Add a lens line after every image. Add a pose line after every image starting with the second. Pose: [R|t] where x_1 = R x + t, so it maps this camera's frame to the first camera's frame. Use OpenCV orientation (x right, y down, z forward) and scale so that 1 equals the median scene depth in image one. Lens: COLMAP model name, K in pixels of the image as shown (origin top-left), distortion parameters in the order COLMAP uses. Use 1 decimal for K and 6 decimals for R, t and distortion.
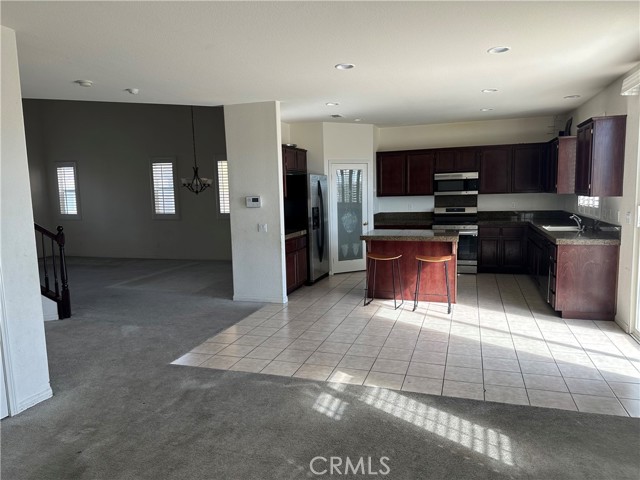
lens RADIAL K [[442.5, 0, 320.0], [0, 442.5, 240.0], [0, 0, 1]] dist [0.096957, -0.157319]
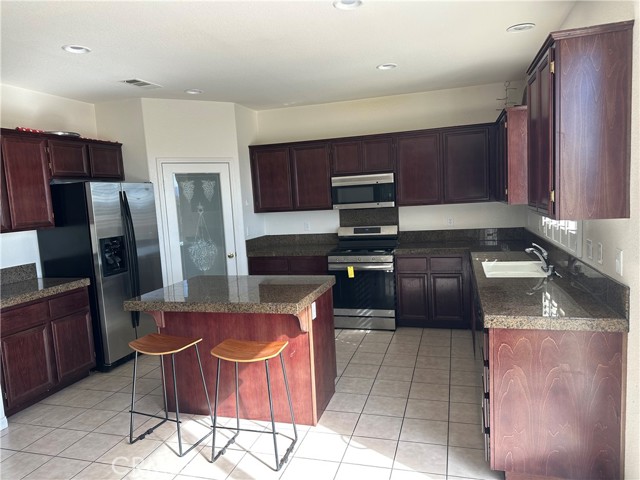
lens RADIAL K [[442.5, 0, 320.0], [0, 442.5, 240.0], [0, 0, 1]] dist [0.096957, -0.157319]
pose [[0.999112, -0.031850, 0.027591, 0.225423], [0.032171, 0.999419, -0.011262, -0.050048], [-0.027216, 0.012140, 0.999556, 0.356334]]
